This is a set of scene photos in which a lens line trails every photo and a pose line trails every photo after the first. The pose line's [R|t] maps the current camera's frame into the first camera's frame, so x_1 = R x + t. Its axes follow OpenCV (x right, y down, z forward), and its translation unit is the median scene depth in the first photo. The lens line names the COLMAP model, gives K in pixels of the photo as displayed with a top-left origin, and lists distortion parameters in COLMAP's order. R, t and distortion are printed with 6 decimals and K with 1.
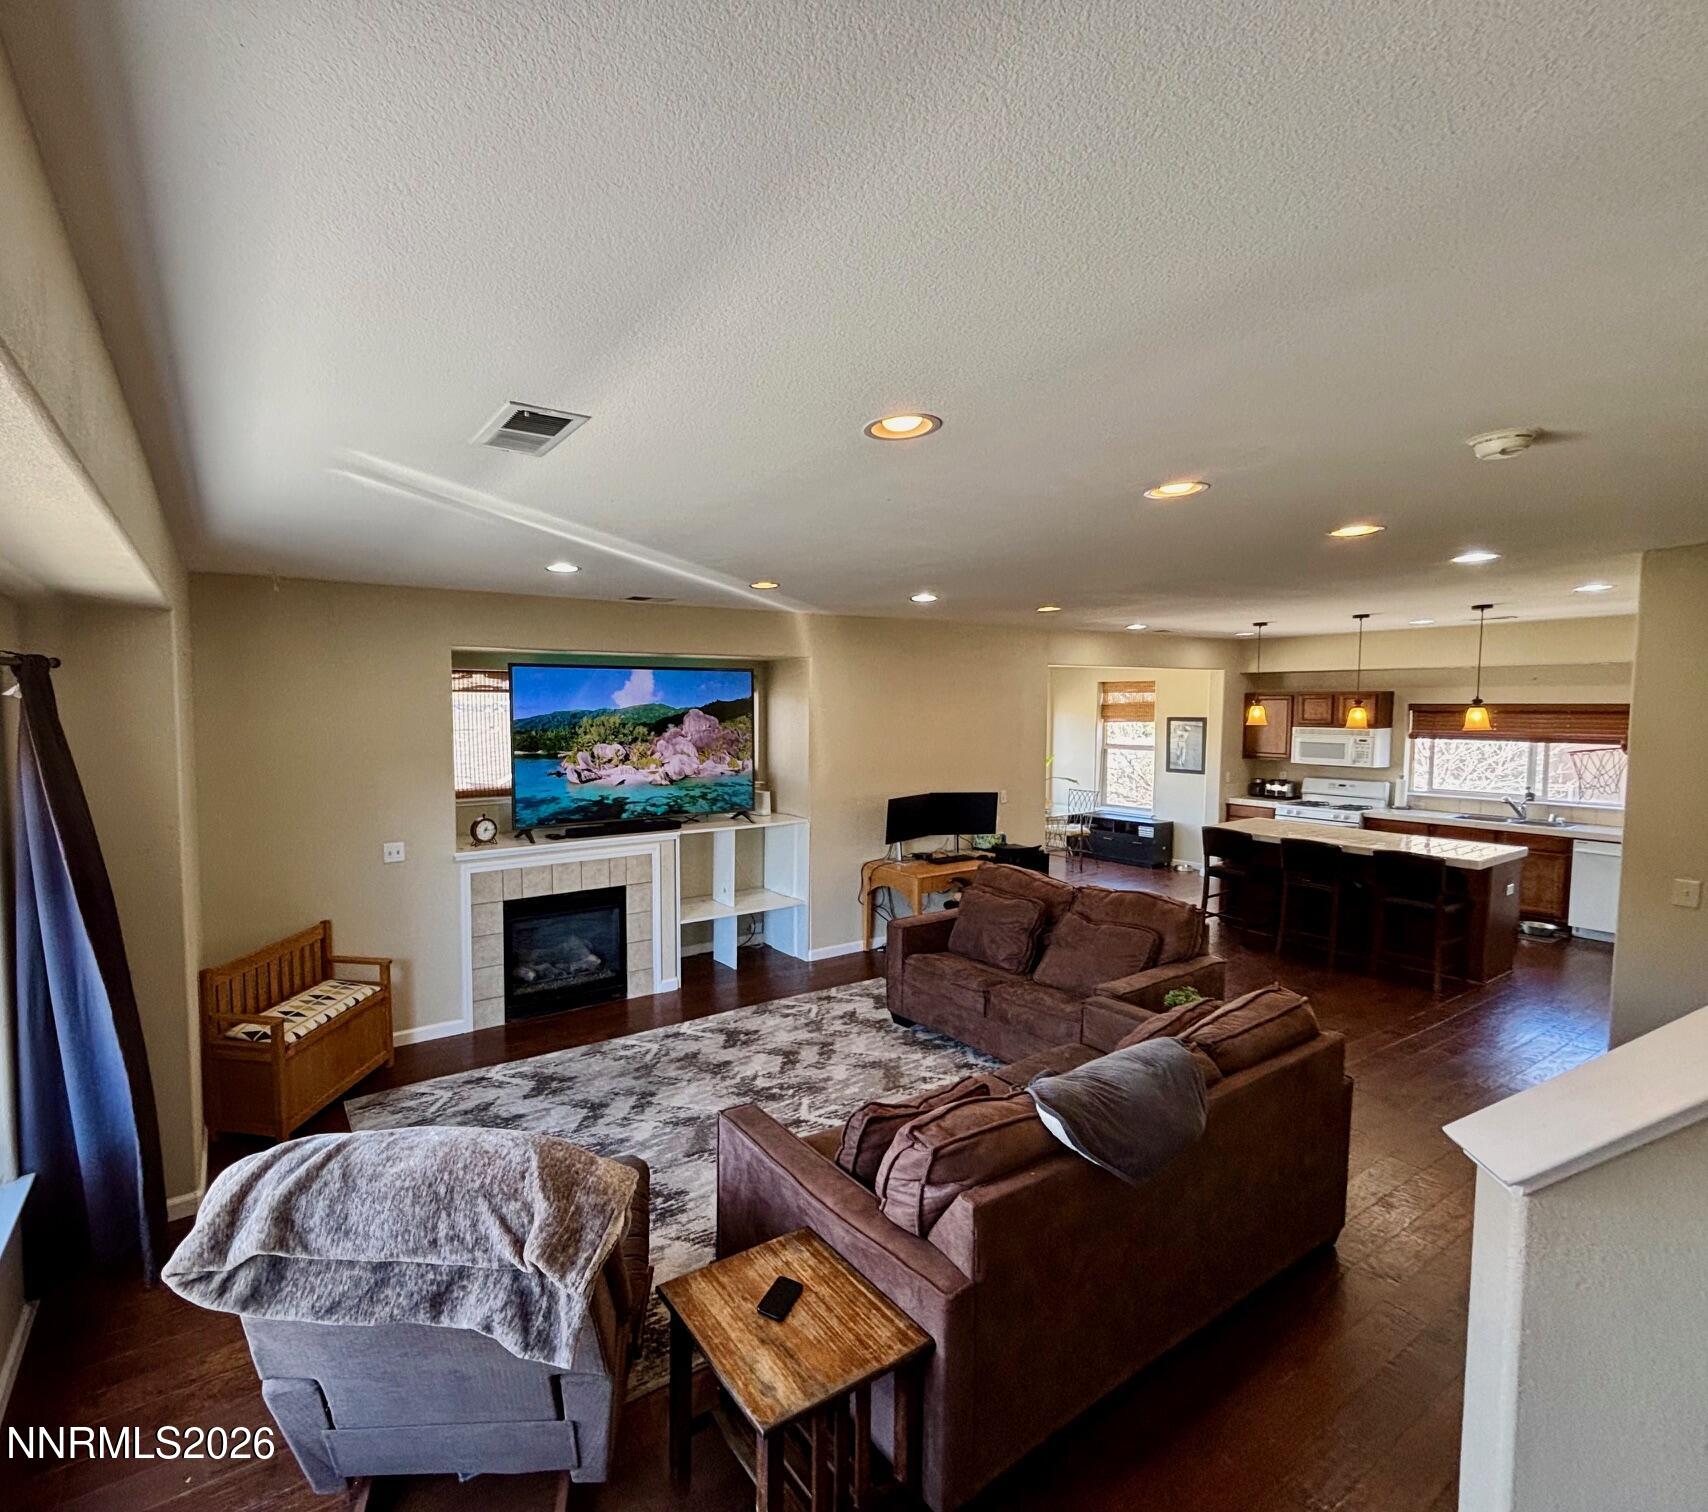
lens RADIAL K [[810.7, 0, 698.9], [0, 810.7, 752.3], [0, 0, 1]] dist [0.014736, -0.008953]
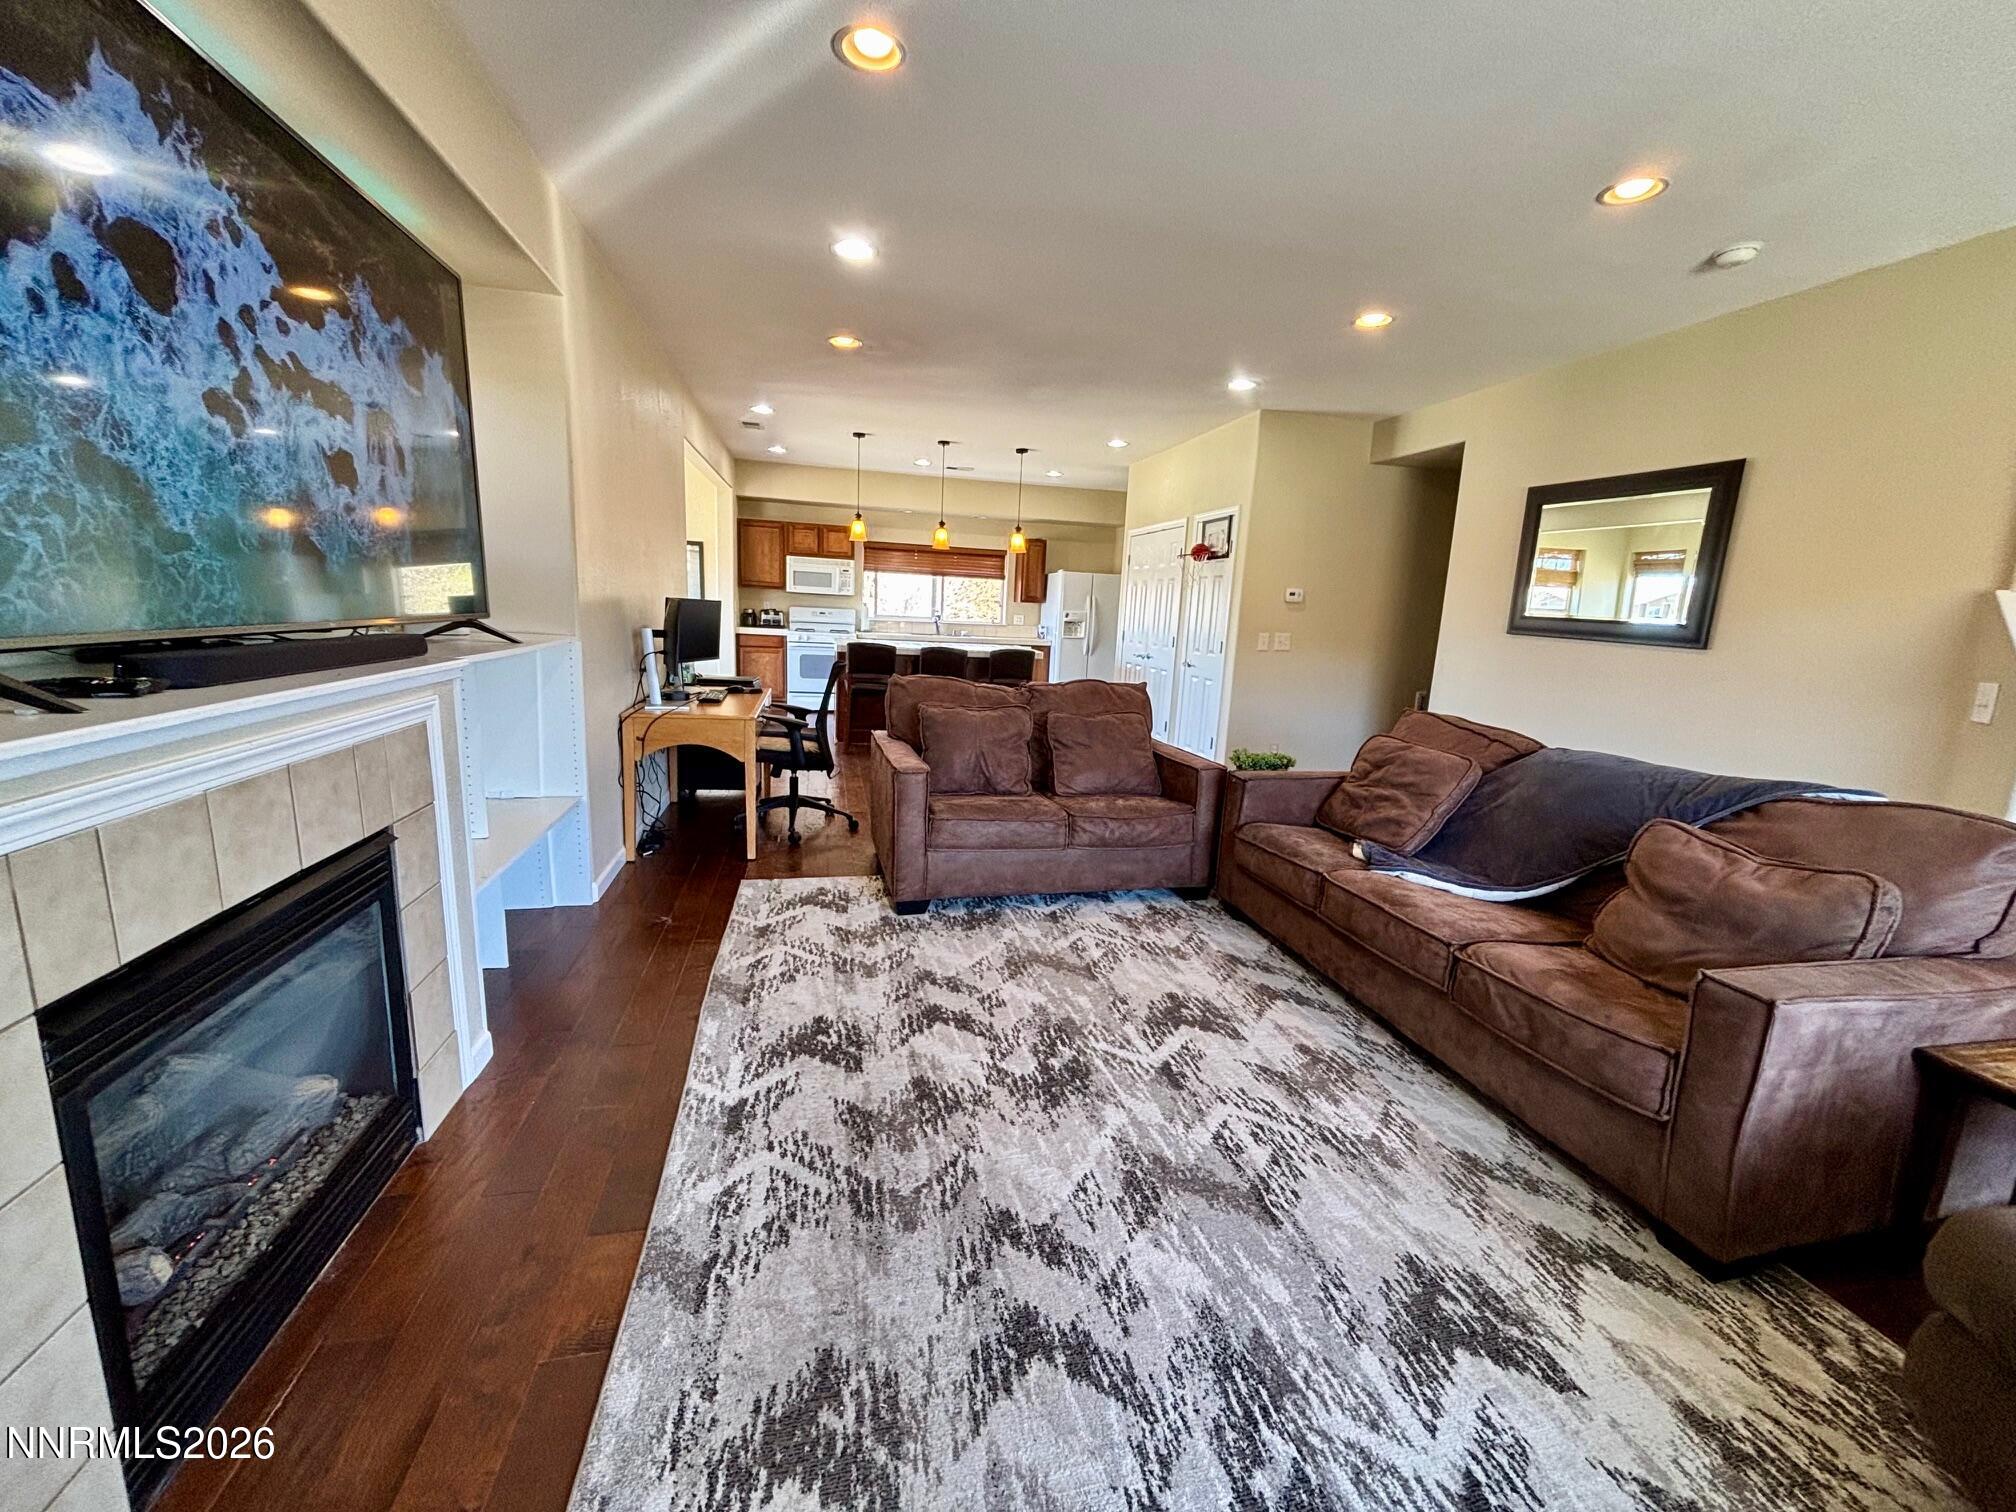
lens RADIAL K [[806.5, 0, 1011.4], [0, 806.5, 757.7], [0, 0, 1]] dist [0.015084, -0.014821]
pose [[0.296011, -0.161572, 0.941420, -0.330052], [0.009028, 0.986019, 0.166387, 0.090513], [-0.955142, -0.040754, 0.293331, 0.699977]]
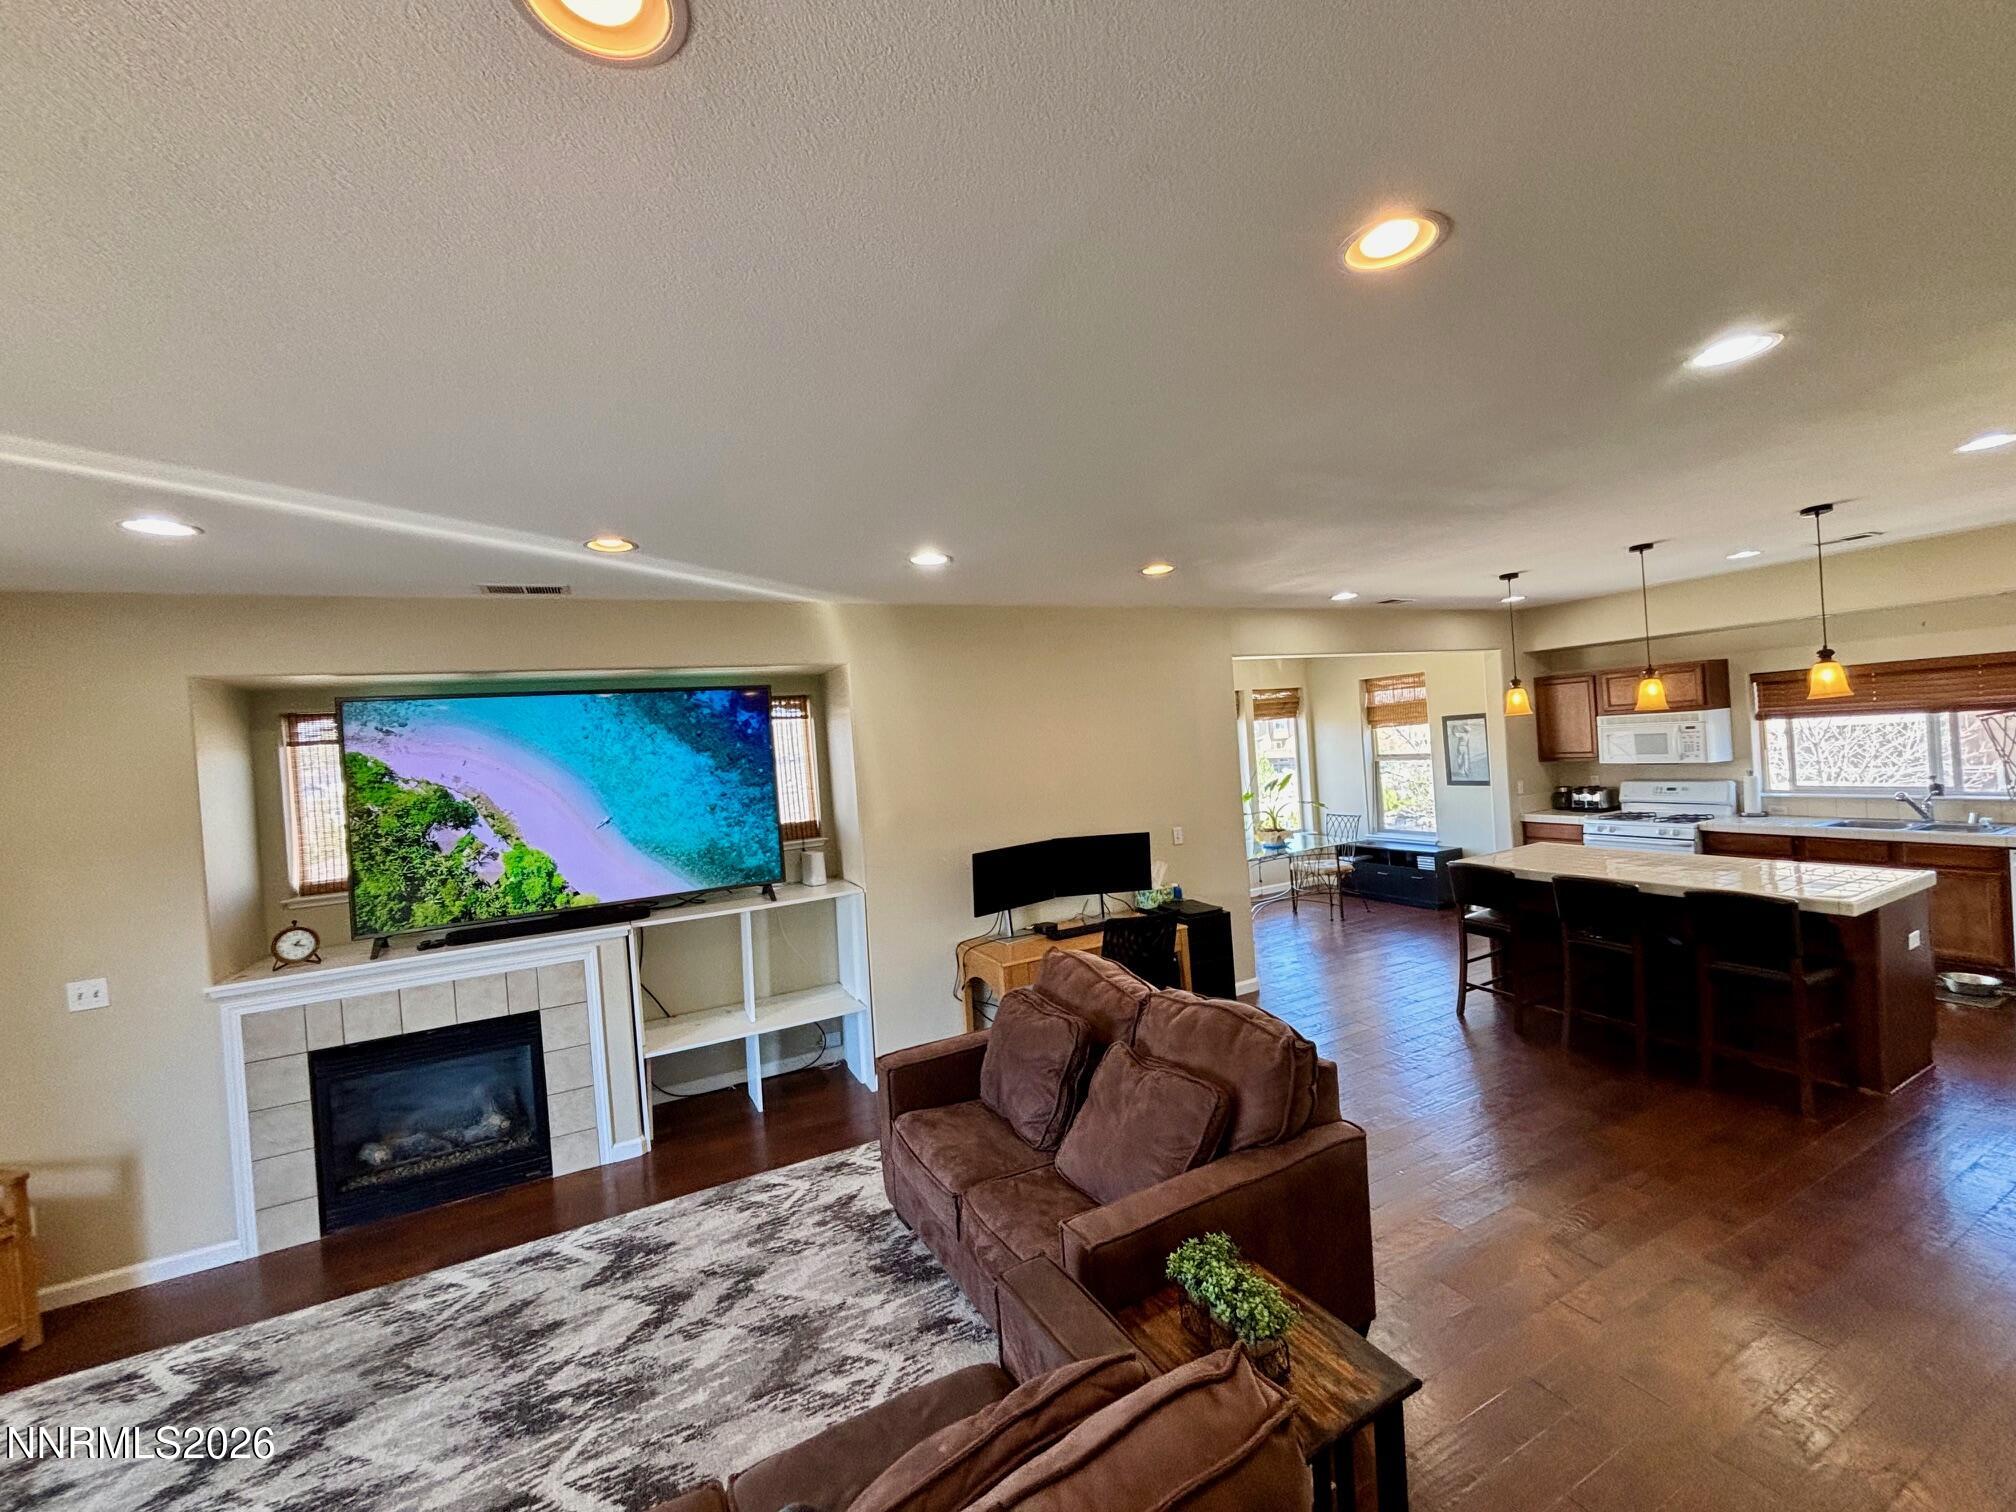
lens RADIAL K [[816.6, 0, 1006.0], [0, 816.6, 752.6], [0, 0, 1]] dist [0.000538, 0.000302]
pose [[0.995773, -0.067906, -0.061840, 0.376574], [0.064856, 0.996639, -0.050053, 0.008288], [0.065031, 0.045831, 0.996830, 0.343393]]
